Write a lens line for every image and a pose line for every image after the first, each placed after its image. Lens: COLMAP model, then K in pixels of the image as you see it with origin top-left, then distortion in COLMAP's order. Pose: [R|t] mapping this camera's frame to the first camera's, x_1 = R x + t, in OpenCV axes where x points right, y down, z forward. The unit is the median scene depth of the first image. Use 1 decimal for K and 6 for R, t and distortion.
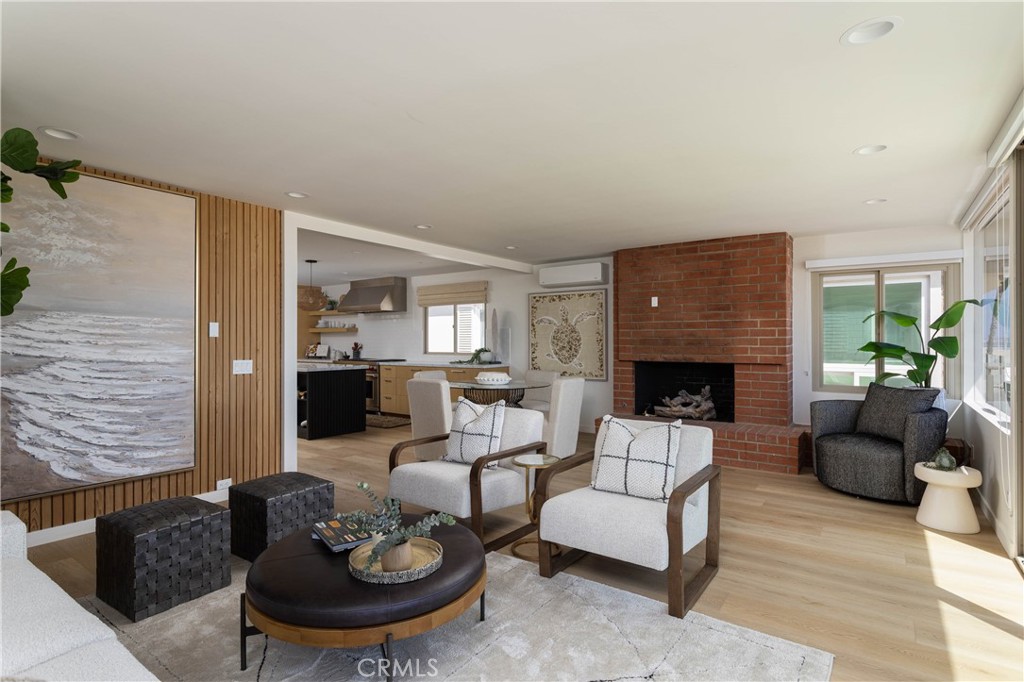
lens RADIAL K [[518.8, 0, 513.4], [0, 518.8, 339.7], [0, 0, 1]] dist [-0.006377, -0.000779]
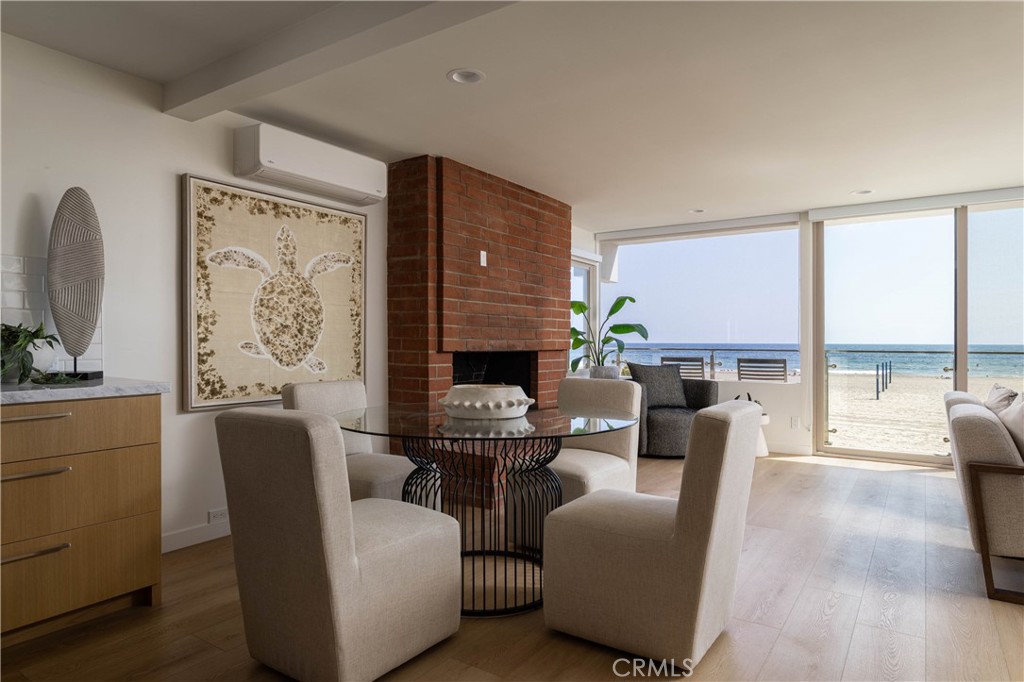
lens RADIAL K [[616.5, 0, 515.0], [0, 616.5, 339.1], [0, 0, 1]] dist [0.000878, -0.000385]
pose [[-0.023594, 0.008278, 0.999687, -0.533976], [-0.004216, 0.999956, -0.008380, 0.035855], [-0.999713, -0.004412, -0.023558, 1.061007]]
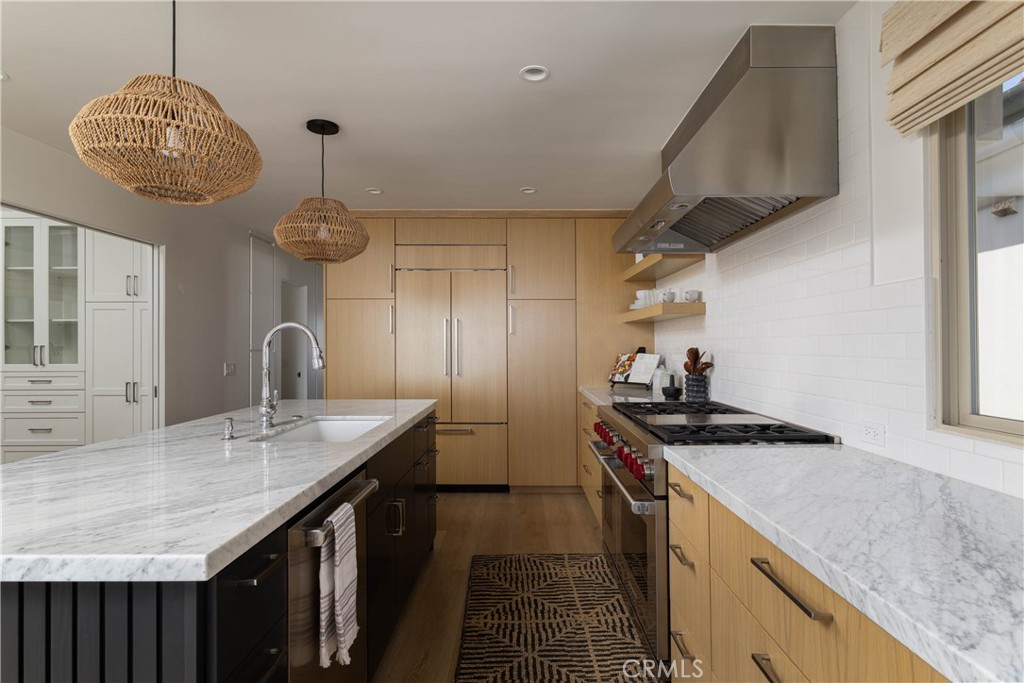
lens RADIAL K [[518.8, 0, 537.0], [0, 518.8, 344.4], [0, 0, 1]] dist [-0.006377, -0.000779]
pose [[0.593265, -0.002292, -0.805004, -0.187440], [0.004847, 0.999988, 0.000725, 0.004255], [0.804993, -0.004332, 0.593269, 1.277331]]
